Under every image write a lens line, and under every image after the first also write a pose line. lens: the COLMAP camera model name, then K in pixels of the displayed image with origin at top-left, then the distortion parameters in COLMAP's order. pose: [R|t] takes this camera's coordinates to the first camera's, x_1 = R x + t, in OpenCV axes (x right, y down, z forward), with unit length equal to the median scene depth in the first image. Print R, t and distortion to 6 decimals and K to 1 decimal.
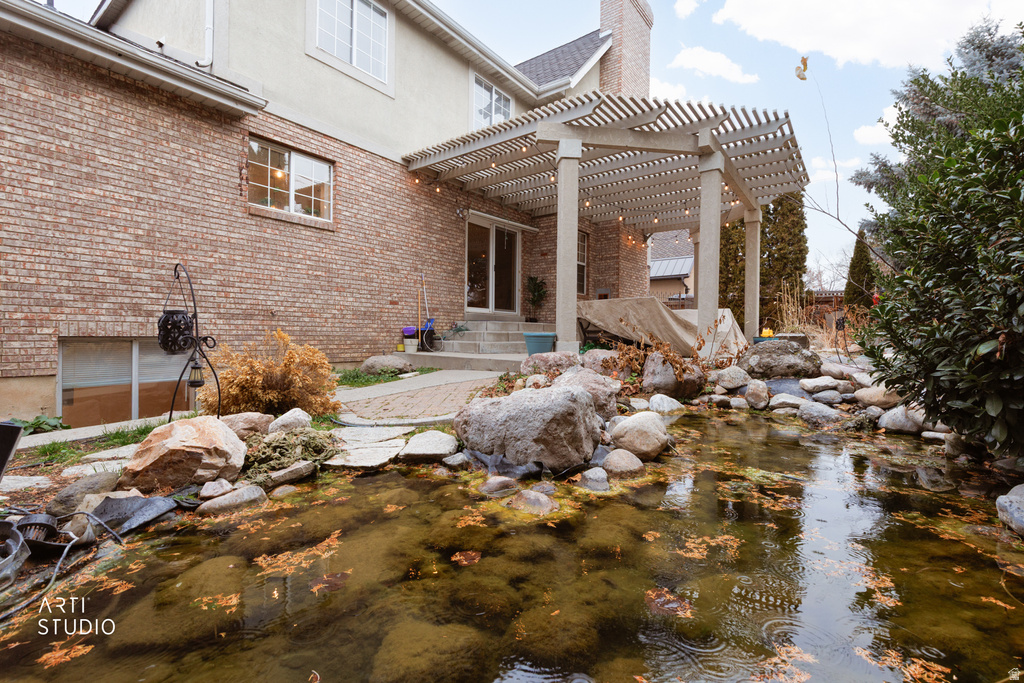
lens RADIAL K [[468.5, 0, 511.5], [0, 468.5, 341.6], [0, 0, 1]] dist [-0.003878, 0.000002]
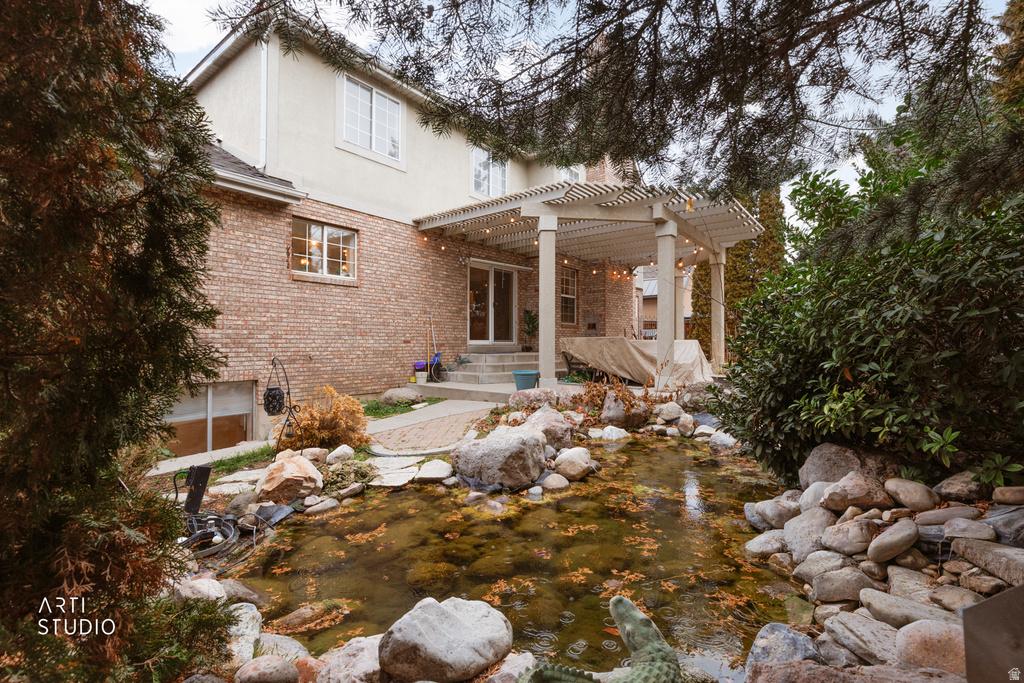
lens RADIAL K [[468.5, 0, 513.1], [0, 468.5, 340.4], [0, 0, 1]] dist [-0.003878, 0.000002]
pose [[0.999803, -0.010481, -0.016872, 0.058548], [0.010143, 0.999748, -0.020016, -0.090032], [0.017078, 0.019841, 0.999657, -0.278900]]
